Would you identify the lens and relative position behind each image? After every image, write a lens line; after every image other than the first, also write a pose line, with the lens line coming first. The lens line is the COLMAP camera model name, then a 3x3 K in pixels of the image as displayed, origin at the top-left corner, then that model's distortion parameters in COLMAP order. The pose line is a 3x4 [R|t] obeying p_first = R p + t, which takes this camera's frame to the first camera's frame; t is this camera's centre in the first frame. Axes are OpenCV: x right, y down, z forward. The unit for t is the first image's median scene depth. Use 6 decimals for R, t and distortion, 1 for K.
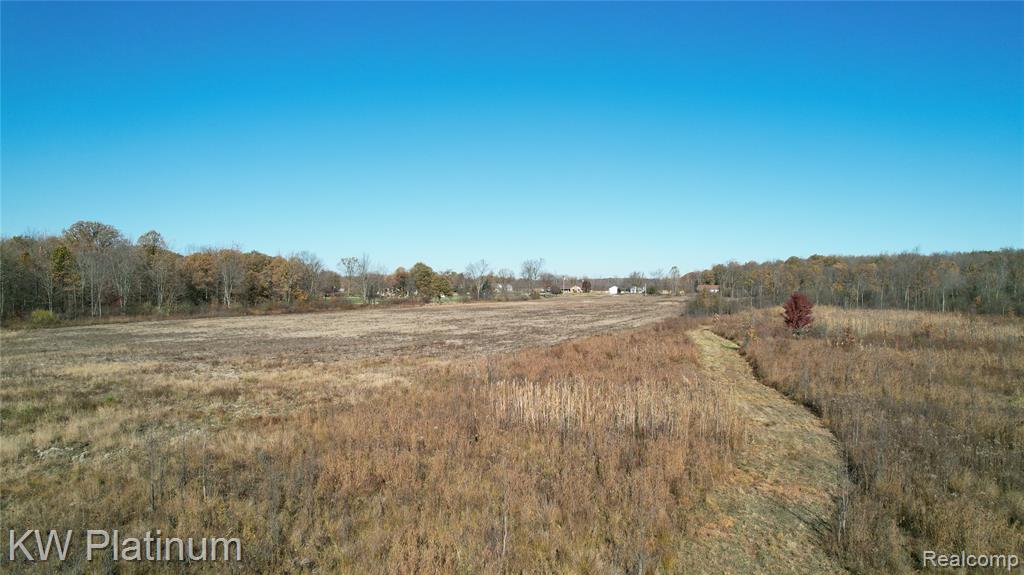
lens RADIAL K [[660.0, 0, 516.4], [0, 660.0, 291.6], [0, 0, 1]] dist [-0.082385, 0.079936]
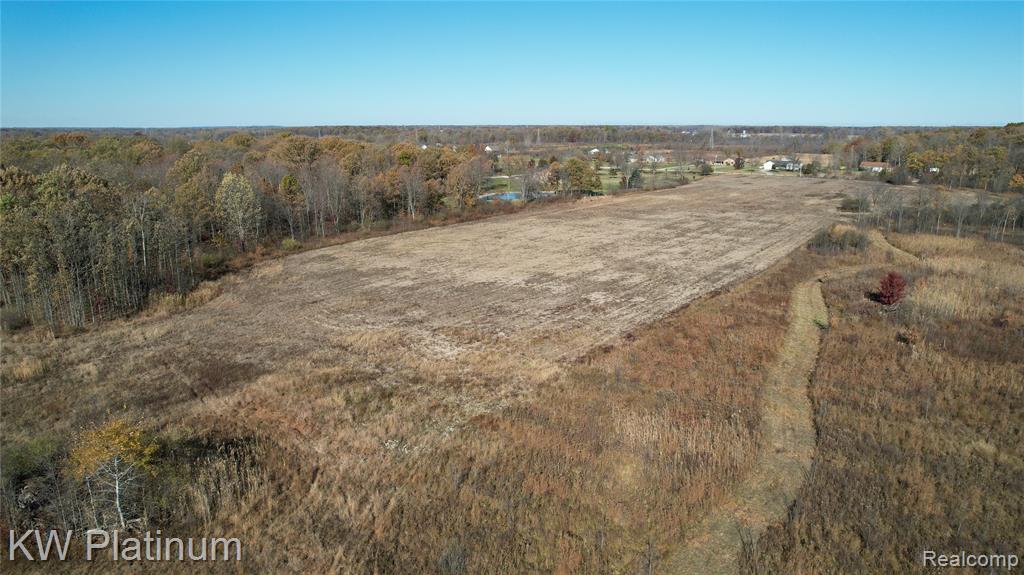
lens RADIAL K [[659.3, 0, 514.5], [0, 659.3, 283.0], [0, 0, 1]] dist [-0.047829, -0.000419]
pose [[0.973164, 0.048561, -0.224932, 0.021760], [0.001921, 0.975732, 0.218962, -0.144557], [0.230107, -0.213518, 0.949453, -0.156394]]
